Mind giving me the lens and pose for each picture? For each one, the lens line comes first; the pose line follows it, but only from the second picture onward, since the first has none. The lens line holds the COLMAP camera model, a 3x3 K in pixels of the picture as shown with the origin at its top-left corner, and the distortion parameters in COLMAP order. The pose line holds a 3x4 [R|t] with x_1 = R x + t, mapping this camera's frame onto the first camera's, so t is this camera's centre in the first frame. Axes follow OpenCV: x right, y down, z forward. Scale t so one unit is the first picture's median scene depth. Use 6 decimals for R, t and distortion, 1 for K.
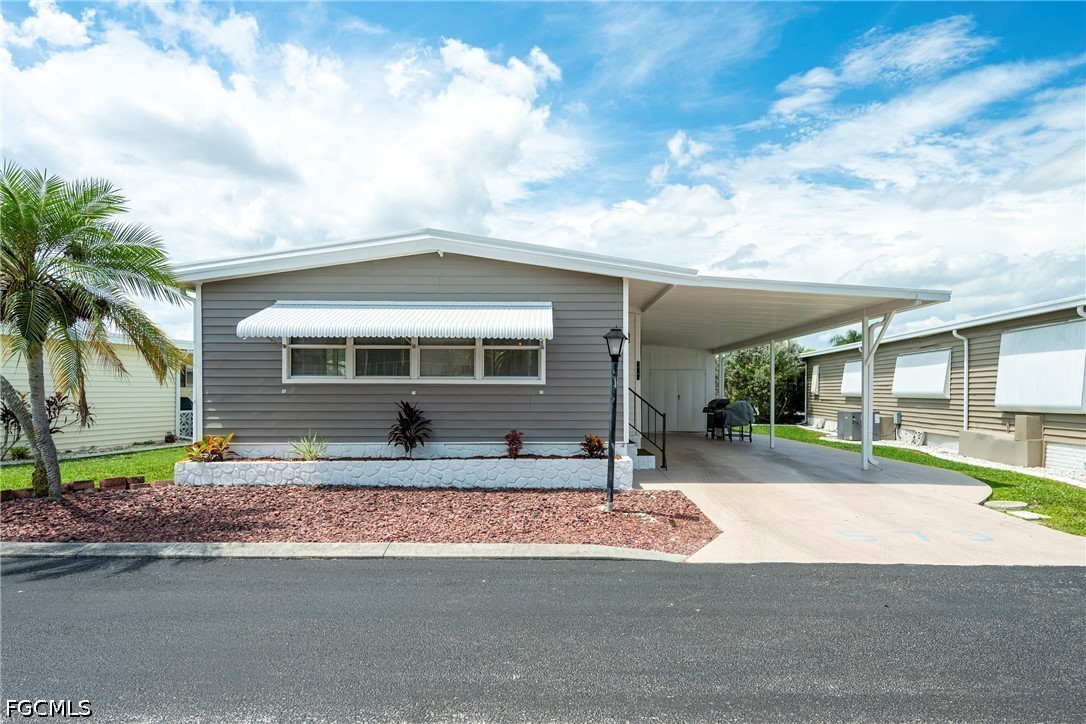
lens RADIAL K [[608.5, 0, 539.5], [0, 608.5, 387.9], [0, 0, 1]] dist [-0.008925, 0.001303]
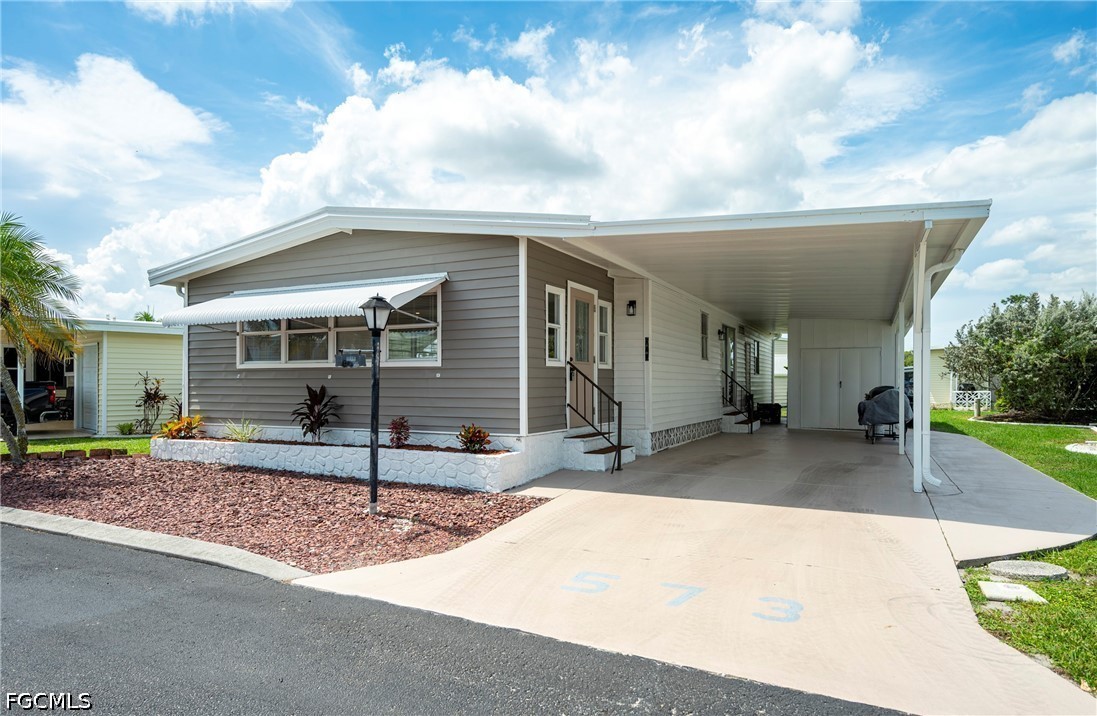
lens RADIAL K [[642.4, 0, 544.0], [0, 642.4, 368.4], [0, 0, 1]] dist [-0.008337, -0.003031]
pose [[0.895573, -0.010796, -0.444783, 0.556700], [0.005175, 0.999891, -0.013851, 0.010888], [0.444884, 0.010103, 0.895531, 0.232871]]
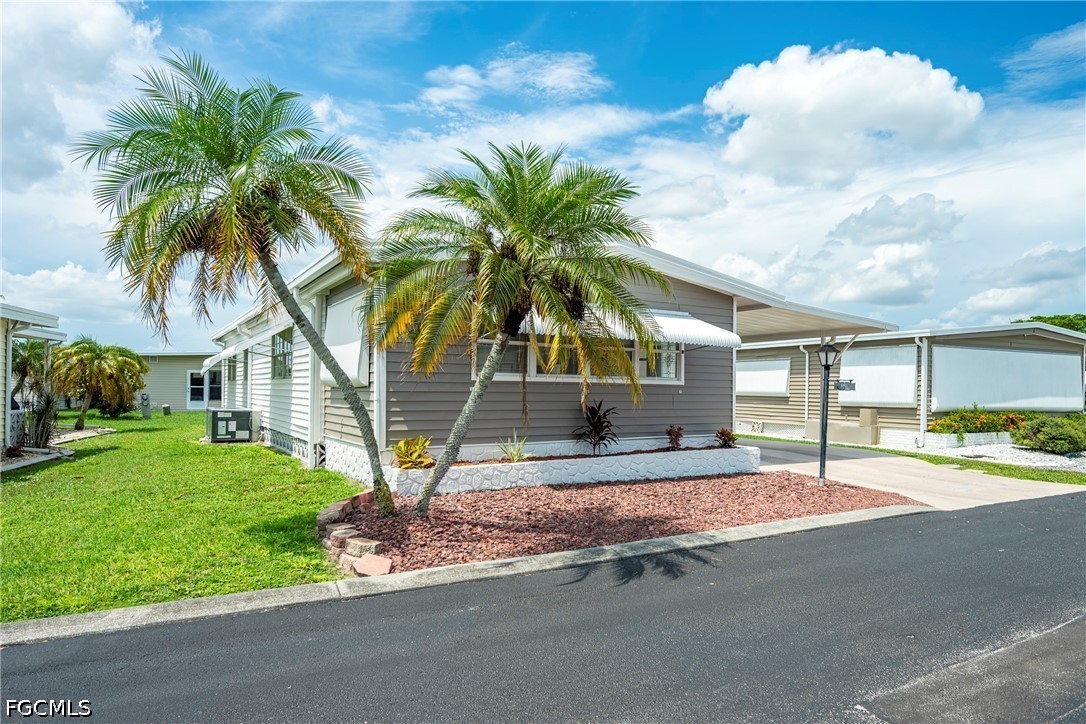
lens RADIAL K [[661.7, 0, 547.2], [0, 661.7, 370.6], [0, 0, 1]] dist [0.002223, 0.003151]
pose [[0.846992, 0.023129, 0.531103, -0.864050], [-0.014142, 0.999680, -0.020982, -0.002714], [-0.531418, 0.010261, 0.847047, 0.086859]]
